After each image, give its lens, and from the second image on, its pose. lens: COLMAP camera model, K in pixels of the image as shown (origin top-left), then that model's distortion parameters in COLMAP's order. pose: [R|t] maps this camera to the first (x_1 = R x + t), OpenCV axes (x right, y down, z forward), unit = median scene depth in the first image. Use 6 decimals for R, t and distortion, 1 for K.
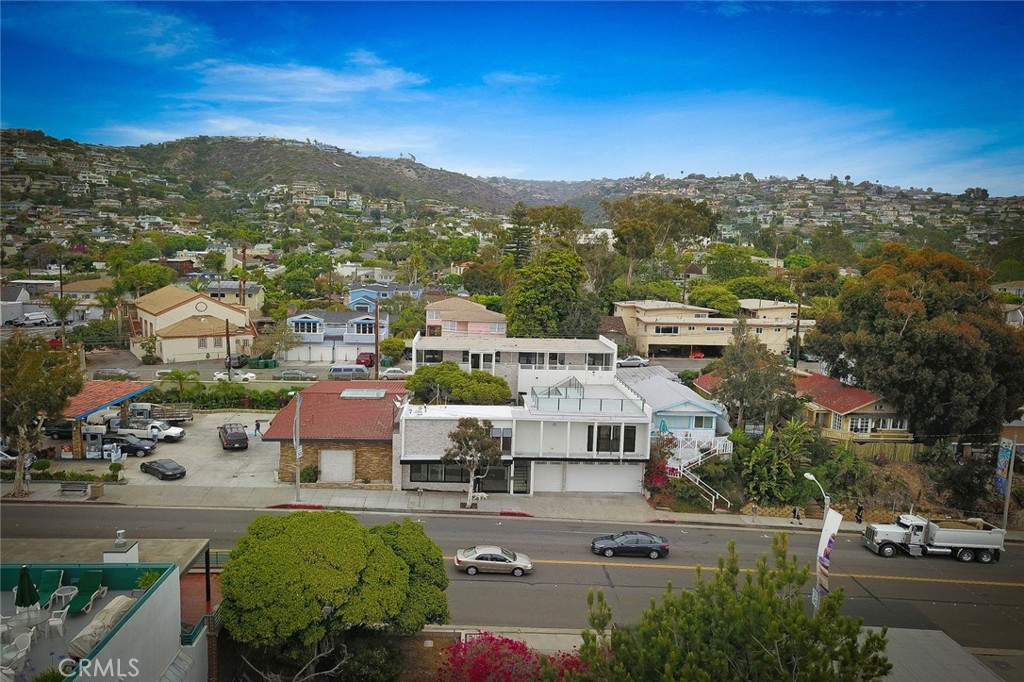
lens RADIAL K [[761.9, 0, 512.0], [0, 761.9, 341.0], [0, 0, 1]] dist [0.003350, -0.001144]
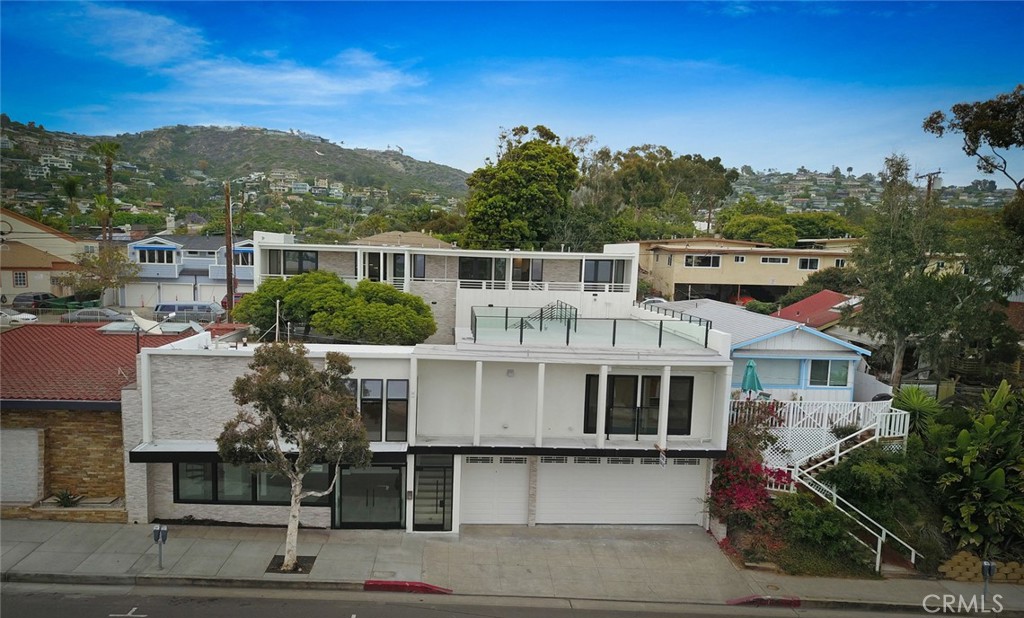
lens RADIAL K [[1054.0, 0, 512.0], [0, 1054.0, 309.0], [0, 0, 1]] dist [-0.018407, 0.021188]
pose [[0.999459, 0.004379, 0.032611, 0.037518], [-0.004821, 0.999897, 0.013501, 0.065943], [-0.032549, -0.013651, 0.999377, 0.399520]]
